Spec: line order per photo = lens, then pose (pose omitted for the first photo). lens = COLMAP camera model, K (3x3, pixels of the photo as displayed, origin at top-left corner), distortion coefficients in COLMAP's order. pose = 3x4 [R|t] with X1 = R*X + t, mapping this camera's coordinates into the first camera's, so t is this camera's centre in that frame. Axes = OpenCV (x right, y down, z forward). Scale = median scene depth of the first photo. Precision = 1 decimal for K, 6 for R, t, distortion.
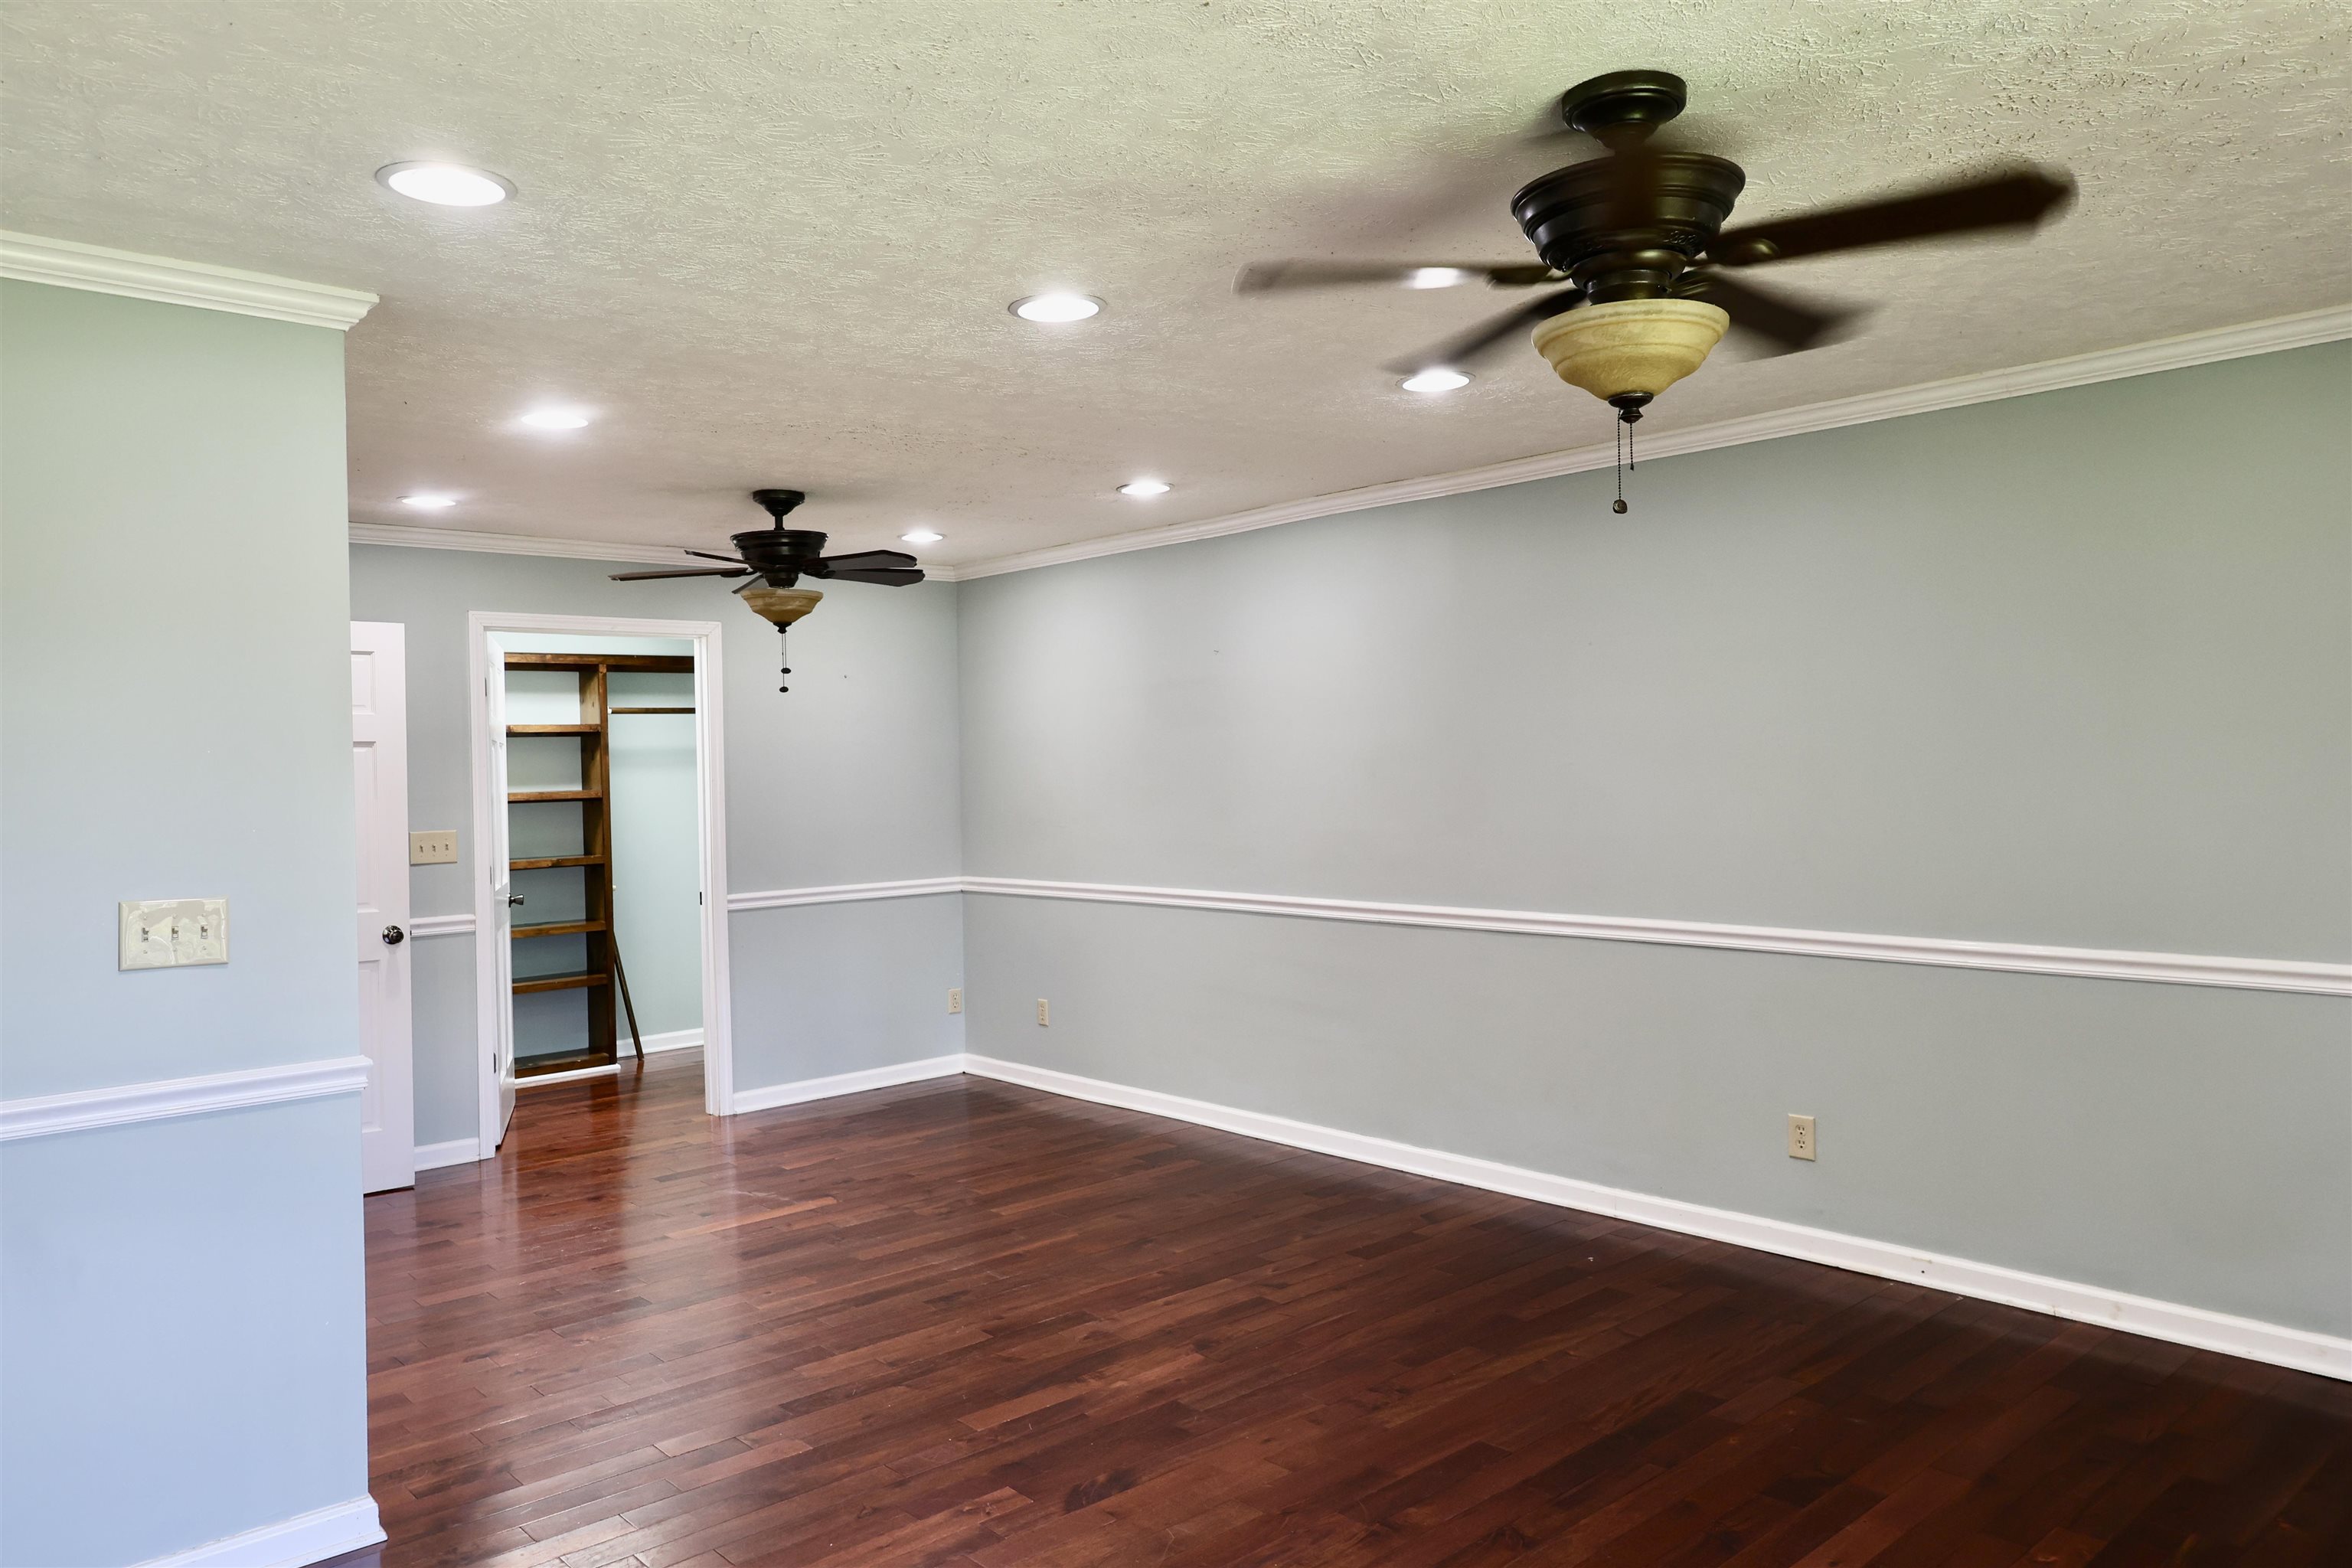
lens RADIAL K [[1614.7, 0, 1167.0], [0, 1614.7, 787.4], [0, 0, 1]] dist [-0.000269, 0.003708]
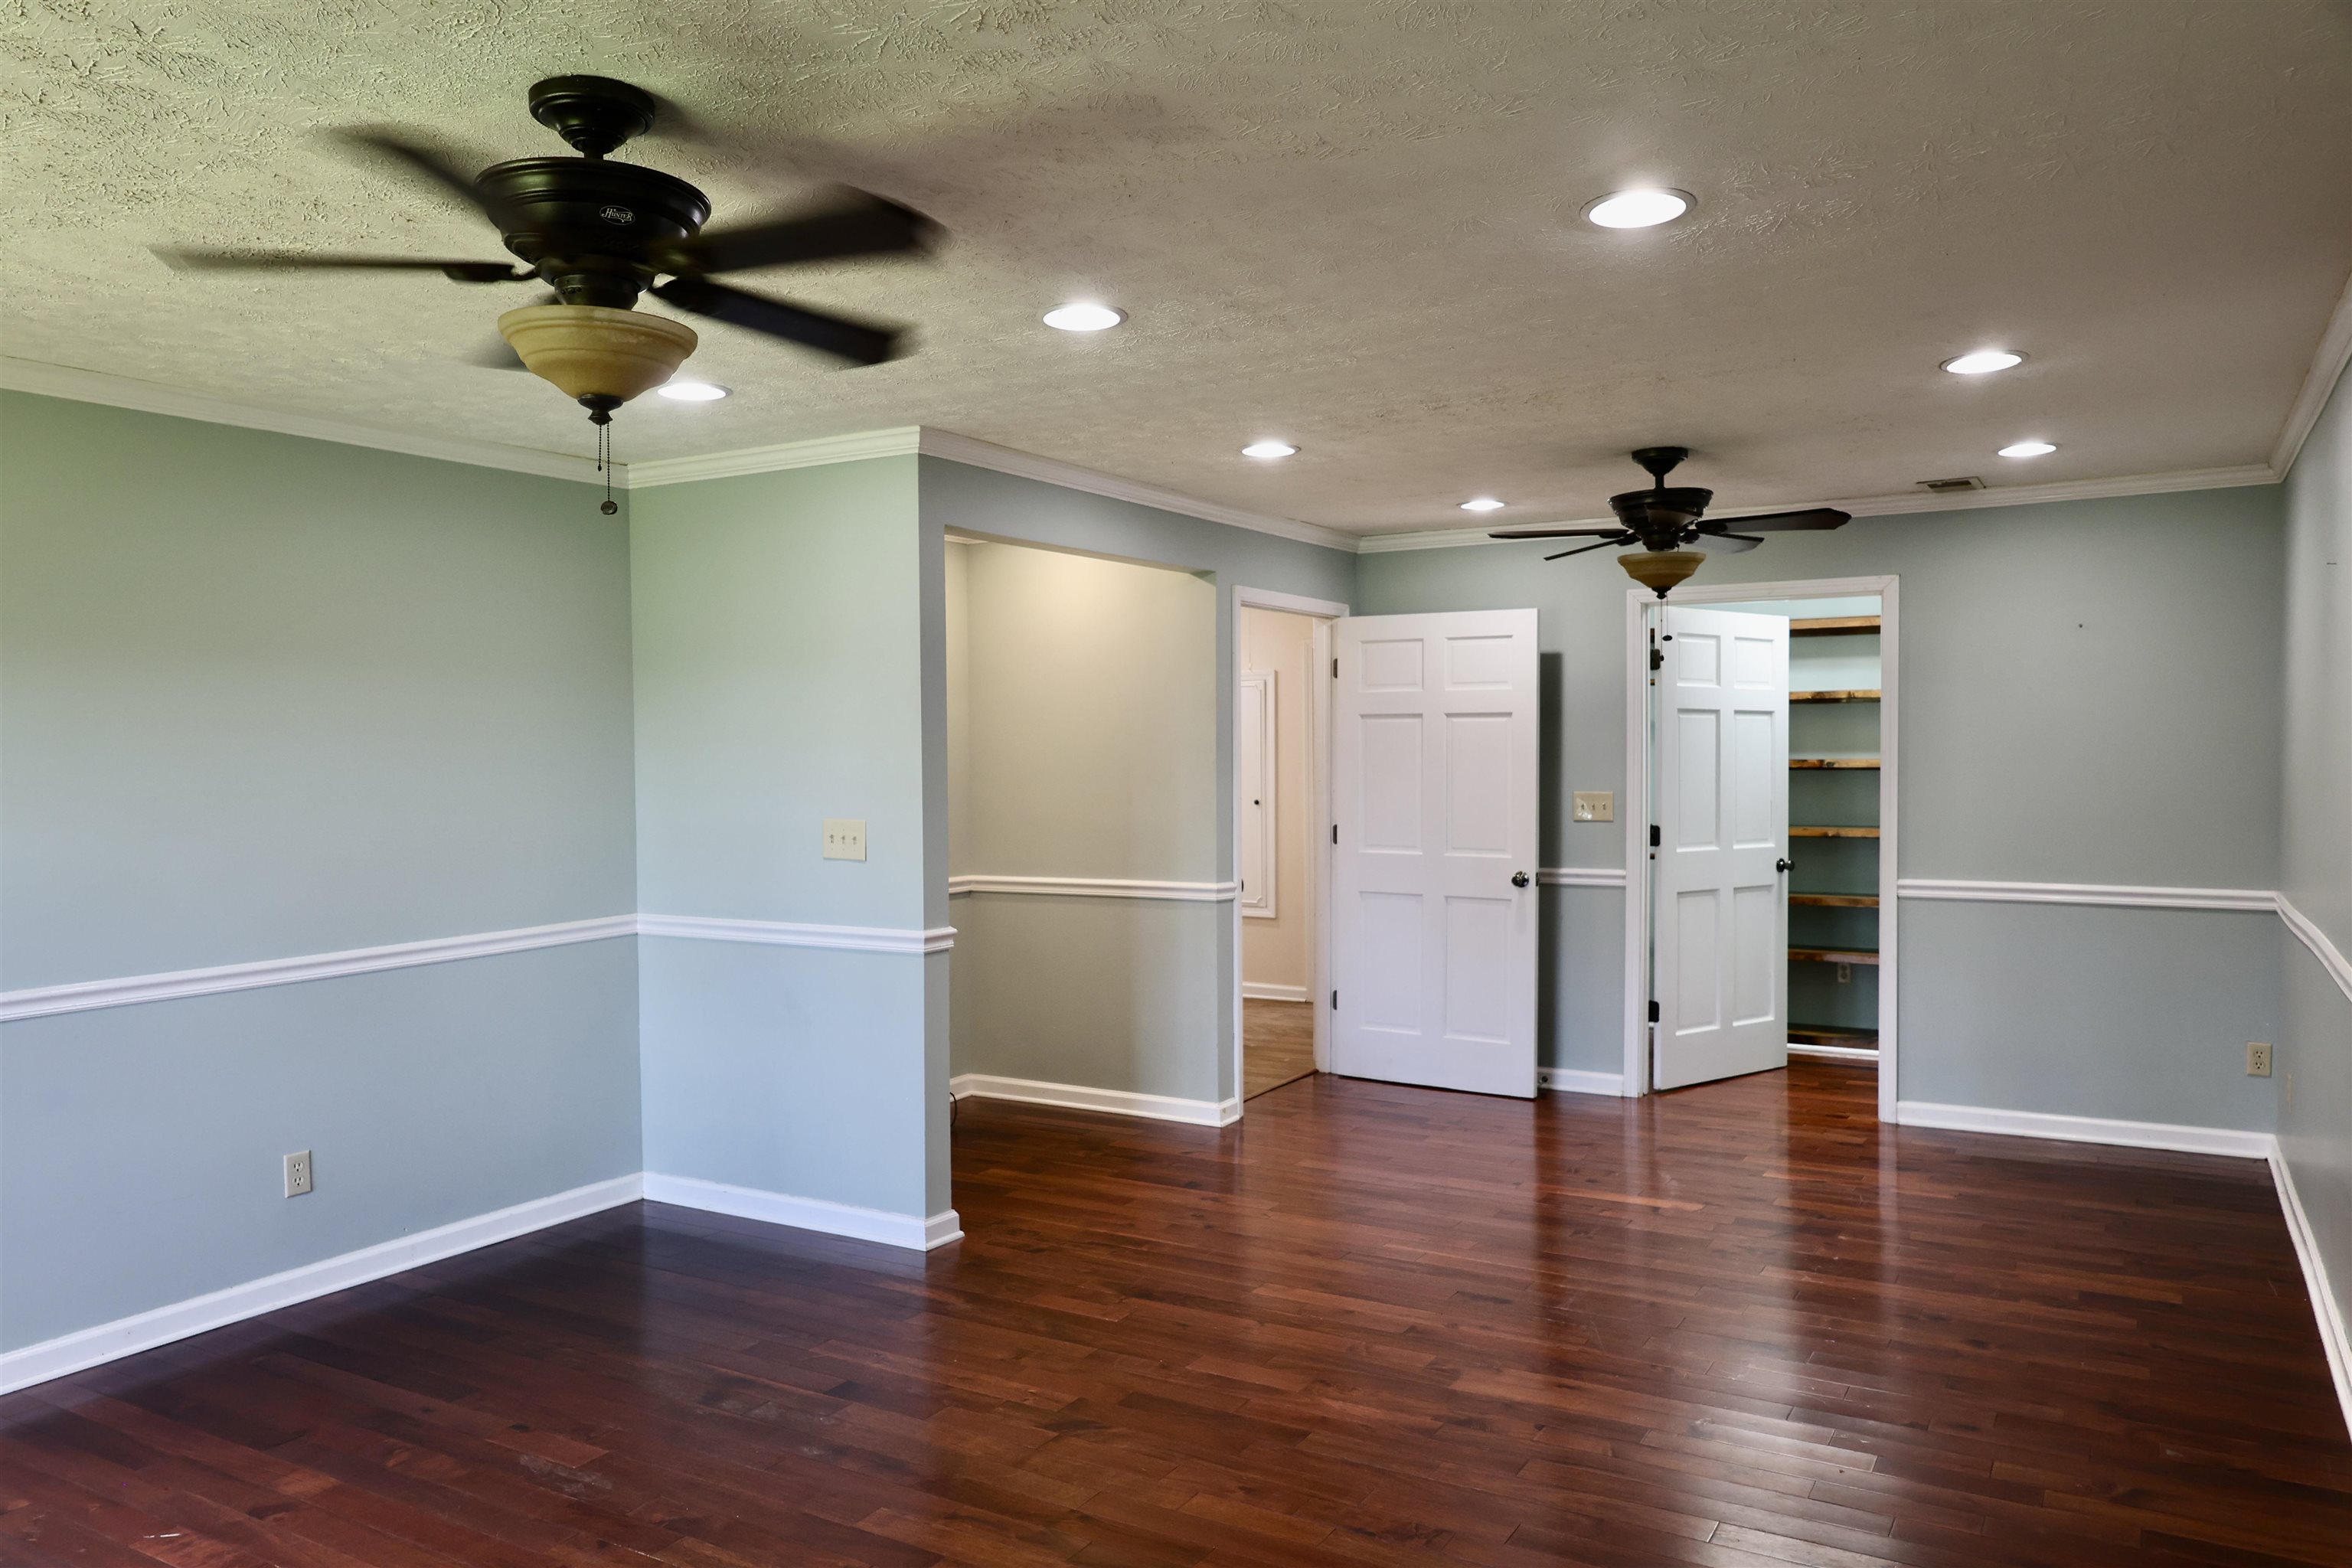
lens RADIAL K [[1614.7, 0, 1167.2], [0, 1614.7, 776.1], [0, 0, 1]] dist [-0.000269, 0.003708]
pose [[0.265793, 0.035701, -0.963369, 0.601308], [-0.016048, 0.999339, 0.032606, -0.017057], [0.963896, 0.006793, 0.266191, 0.469142]]
